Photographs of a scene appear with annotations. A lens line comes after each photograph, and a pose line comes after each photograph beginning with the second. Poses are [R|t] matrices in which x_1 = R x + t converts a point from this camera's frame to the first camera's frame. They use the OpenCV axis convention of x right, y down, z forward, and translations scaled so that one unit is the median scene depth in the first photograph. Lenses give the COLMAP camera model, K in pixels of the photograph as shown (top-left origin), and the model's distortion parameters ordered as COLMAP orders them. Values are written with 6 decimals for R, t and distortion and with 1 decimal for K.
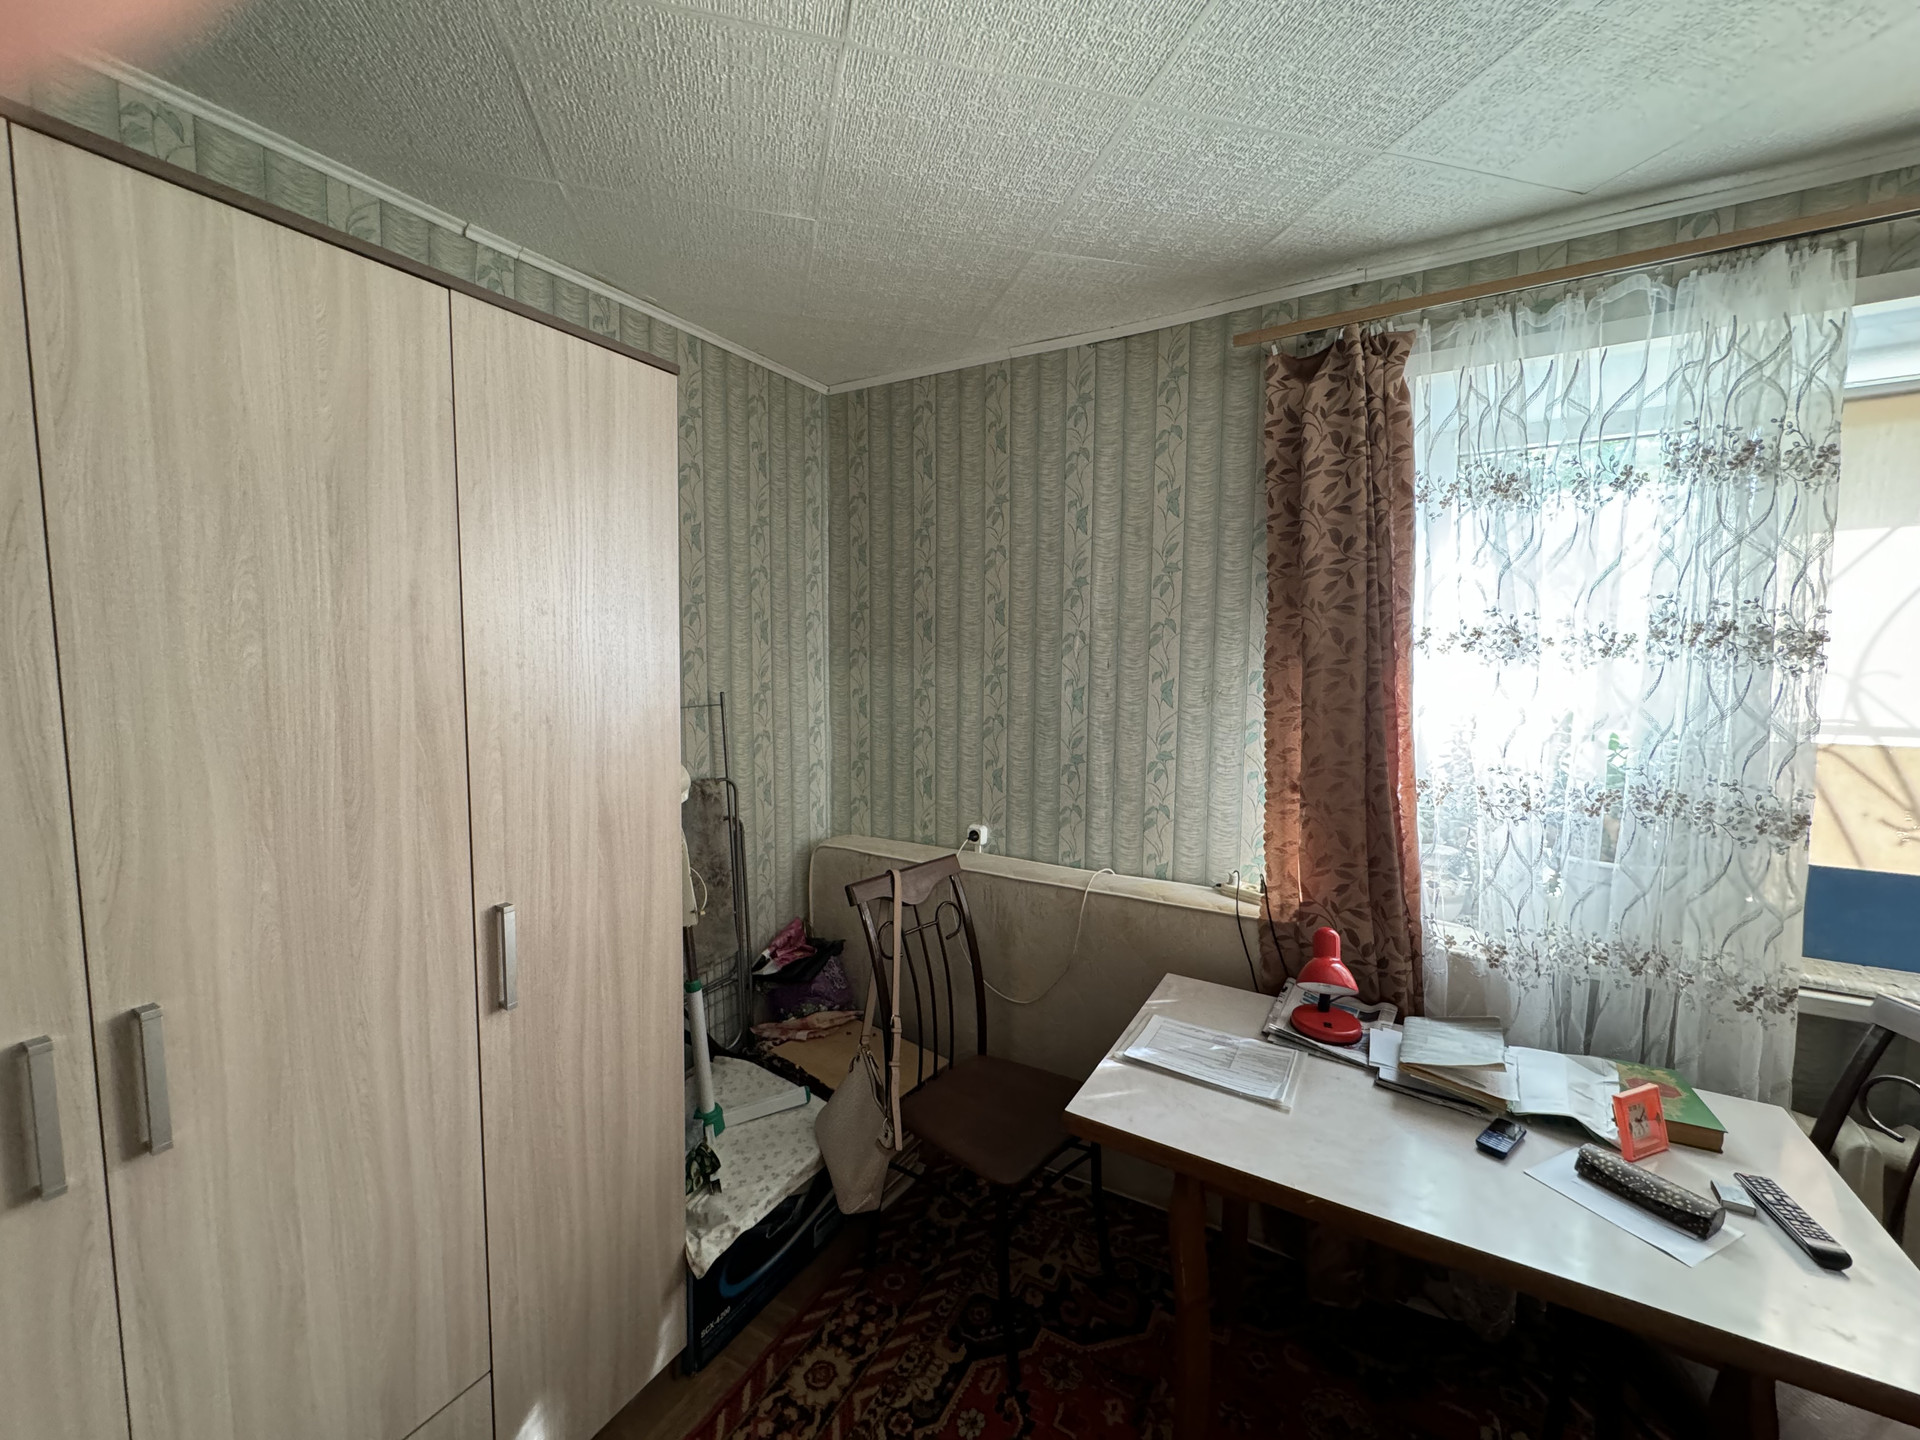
lens RADIAL K [[766.6, 0, 956.8], [0, 766.6, 718.4], [0, 0, 1]] dist [-0.000643, 0.000856]
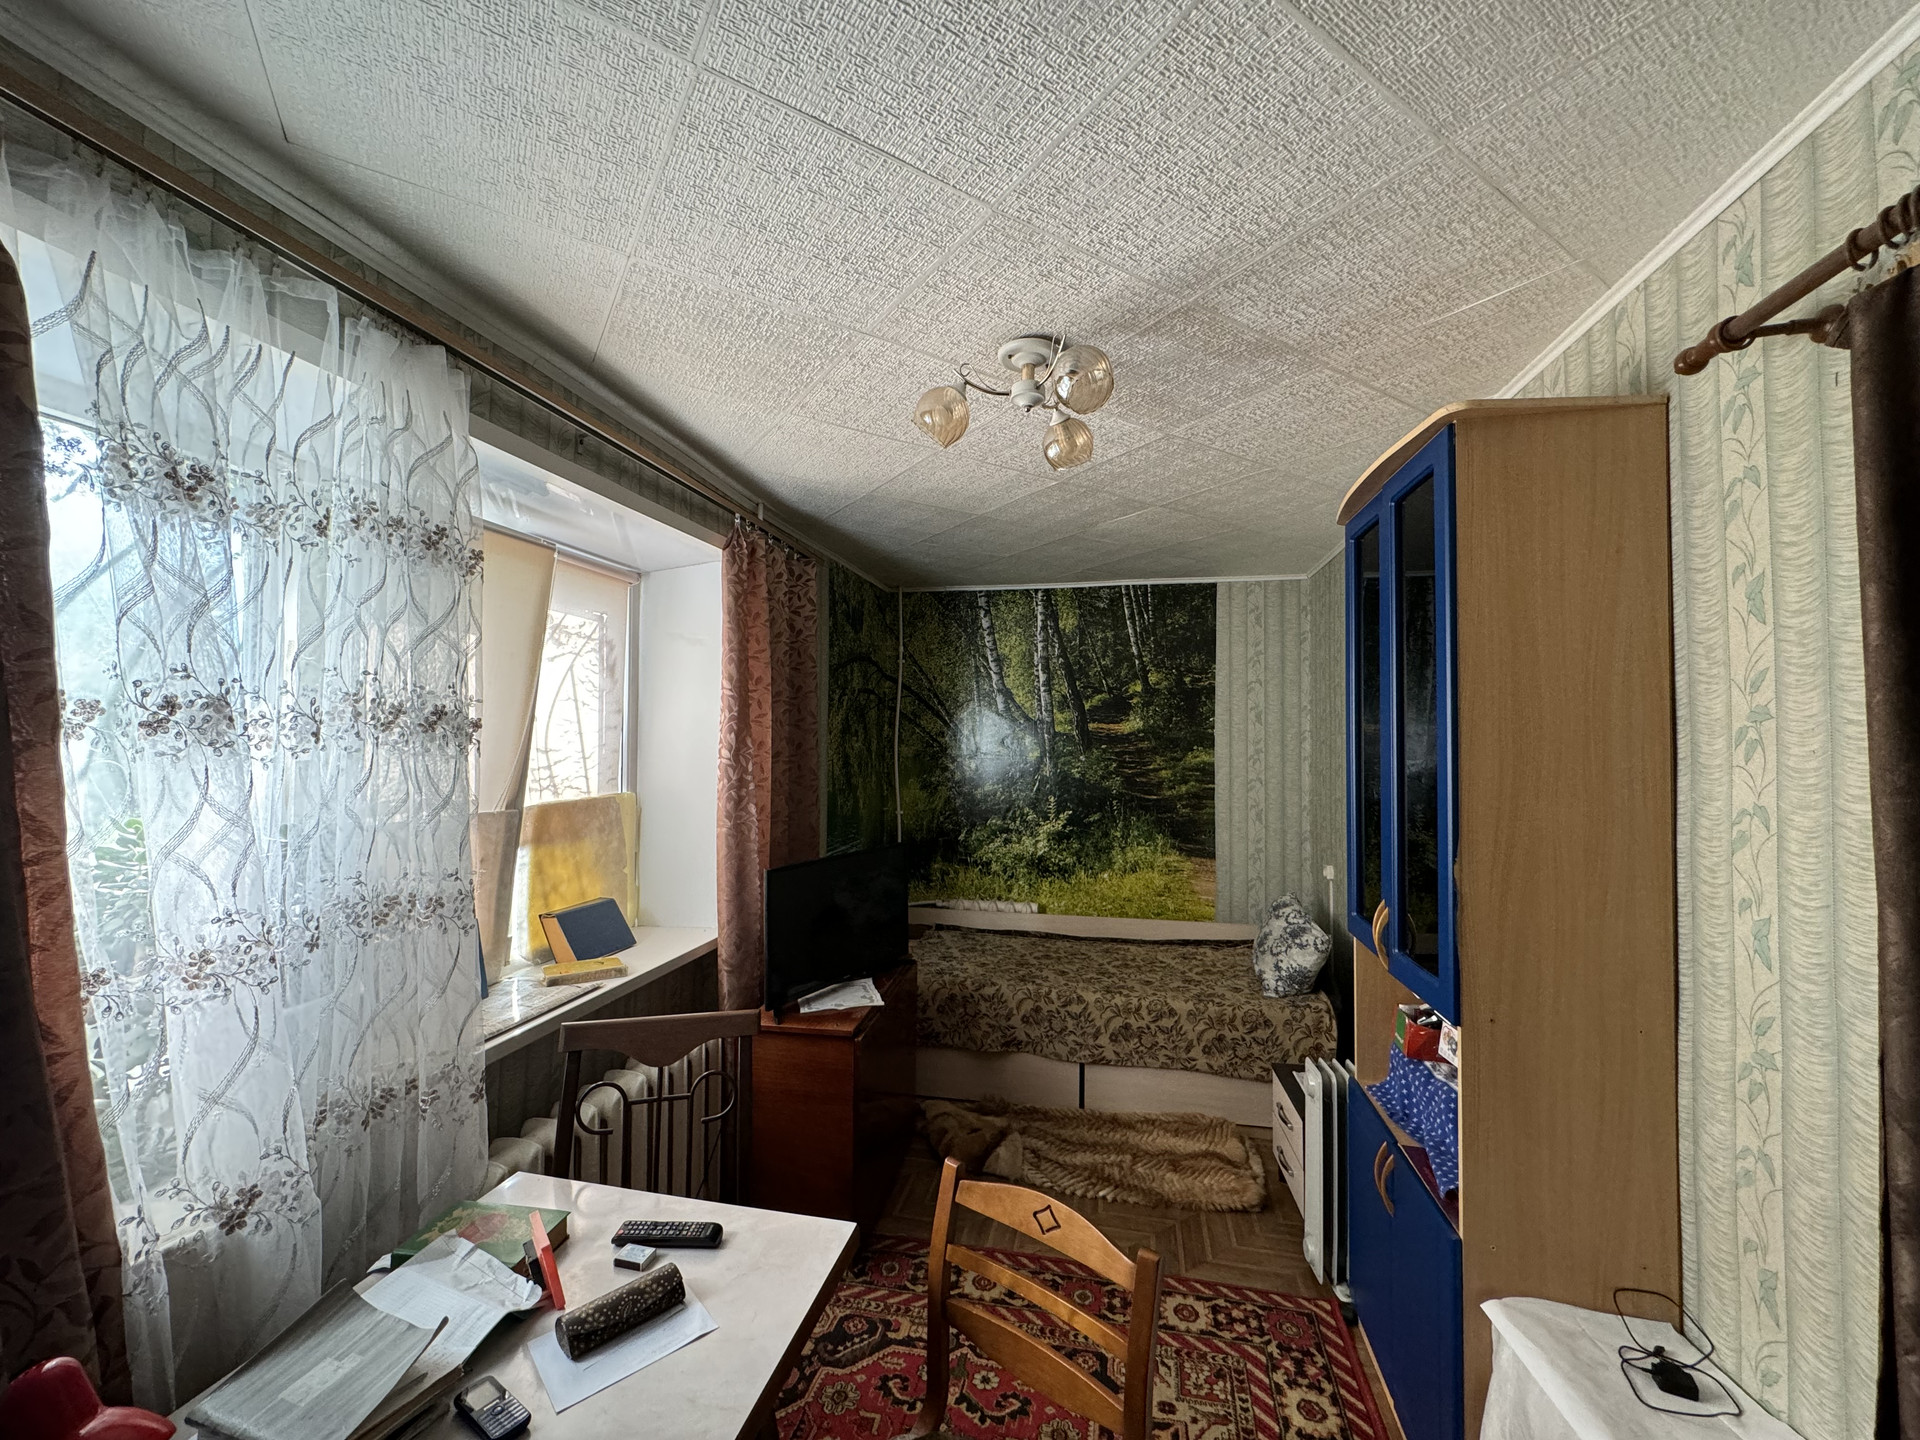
lens RADIAL K [[766.6, 0, 961.3], [0, 766.6, 720.4], [0, 0, 1]] dist [-0.000643, 0.000856]
pose [[-0.302257, 0.024428, 0.952913, -0.104309], [0.074703, 0.997204, -0.001869, -0.053666], [-0.950295, 0.070621, -0.303237, 0.625251]]
